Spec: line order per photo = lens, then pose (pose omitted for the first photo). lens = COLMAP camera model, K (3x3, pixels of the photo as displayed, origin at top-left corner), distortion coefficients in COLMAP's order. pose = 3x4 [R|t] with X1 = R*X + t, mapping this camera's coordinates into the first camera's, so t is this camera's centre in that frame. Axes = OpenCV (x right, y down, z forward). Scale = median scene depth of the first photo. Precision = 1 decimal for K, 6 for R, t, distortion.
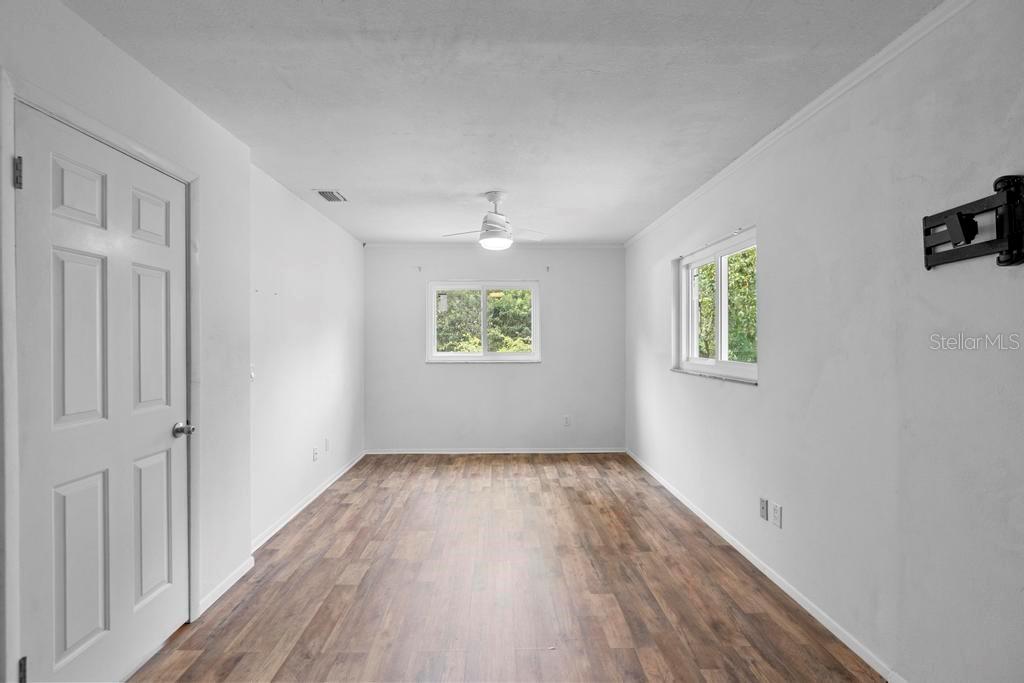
lens RADIAL K [[464.7, 0, 515.4], [0, 464.7, 336.2], [0, 0, 1]] dist [-0.011302, 0.003672]
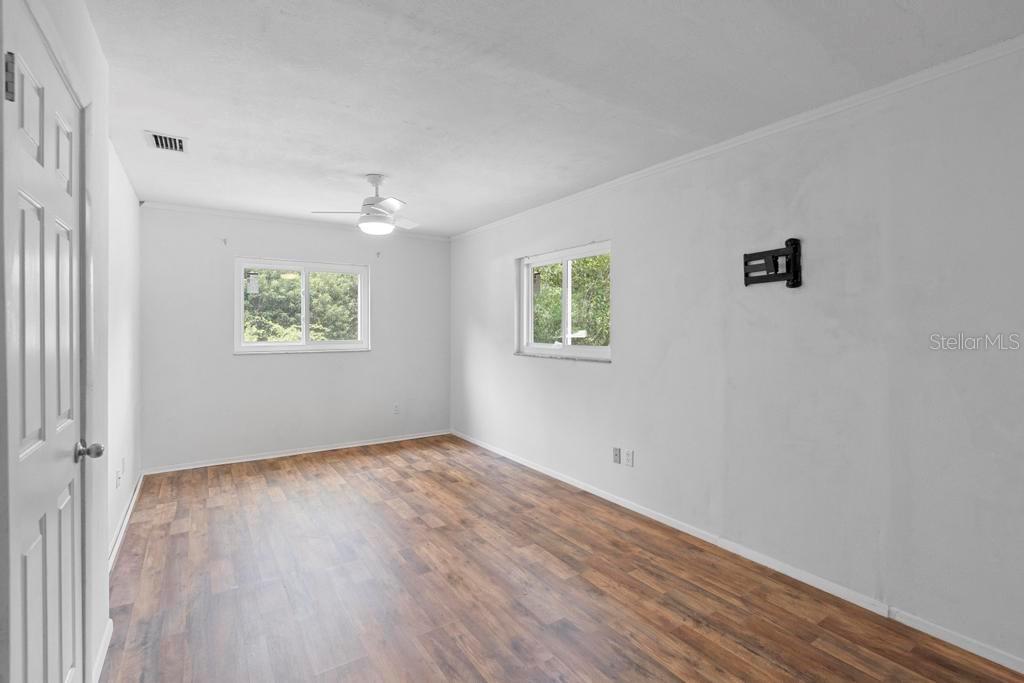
lens RADIAL K [[464.7, 0, 534.2], [0, 464.7, 323.9], [0, 0, 1]] dist [-0.011302, 0.003672]
pose [[0.839183, 0.007498, 0.543797, -0.301794], [-0.007361, 0.999970, -0.002428, 0.000479], [-0.543799, -0.001966, 0.839213, 0.008897]]
